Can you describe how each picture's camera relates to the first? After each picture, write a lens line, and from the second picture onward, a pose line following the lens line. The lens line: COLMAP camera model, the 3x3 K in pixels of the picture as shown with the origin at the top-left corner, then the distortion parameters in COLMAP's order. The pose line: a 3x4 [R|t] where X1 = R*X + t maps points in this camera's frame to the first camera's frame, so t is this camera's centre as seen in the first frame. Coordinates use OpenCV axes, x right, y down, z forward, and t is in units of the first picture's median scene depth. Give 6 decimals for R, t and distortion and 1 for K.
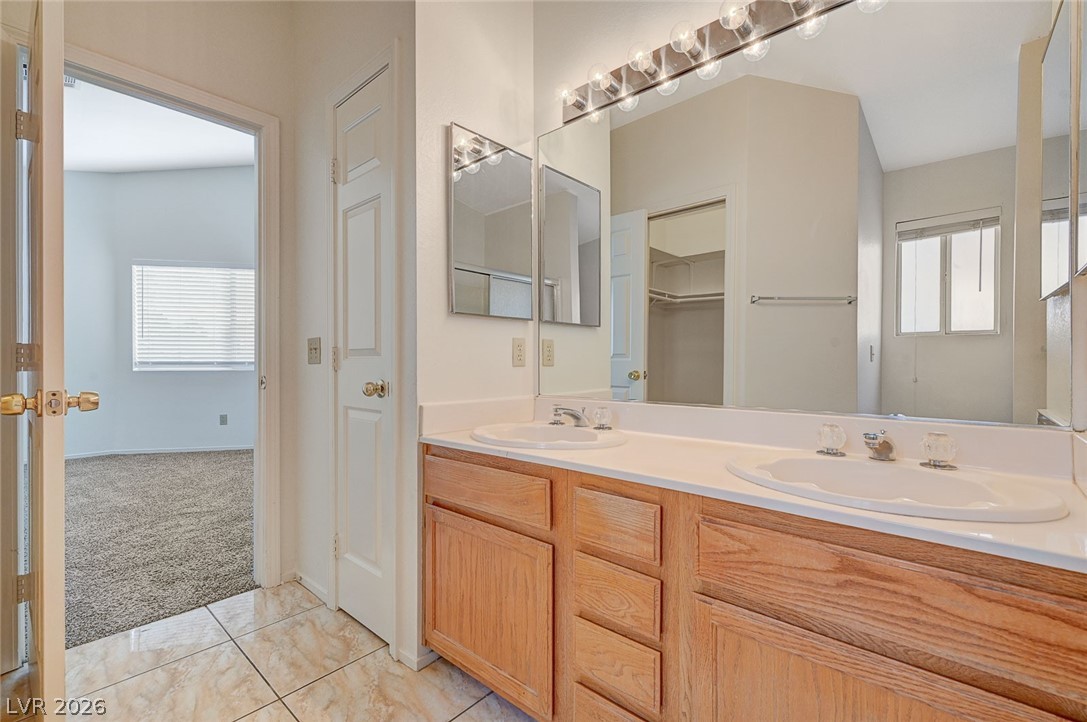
lens RADIAL K [[458.1, 0, 540.7], [0, 458.1, 353.1], [0, 0, 1]] dist [0.003892, -0.000591]
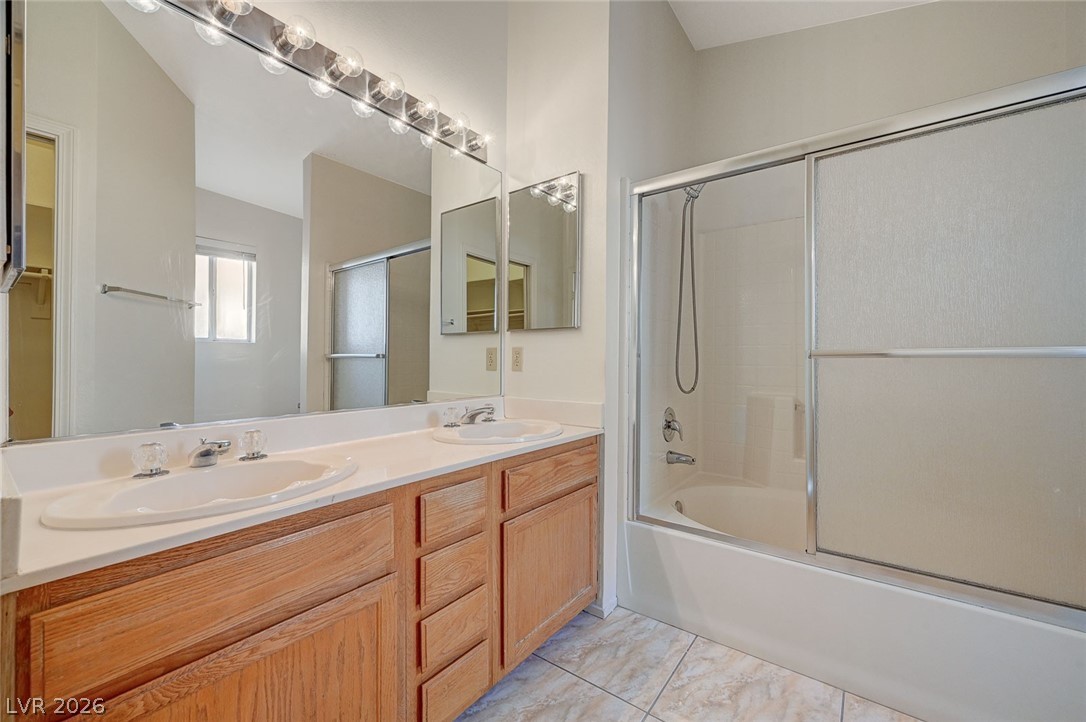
lens RADIAL K [[437.4, 0, 539.5], [0, 437.4, 364.5], [0, 0, 1]] dist [0.004960, 0.000147]
pose [[-0.046362, 0.001376, 0.998924, -0.979321], [0.002150, 0.999997, -0.001278, -0.000341], [-0.998922, 0.002089, -0.046364, 0.833377]]
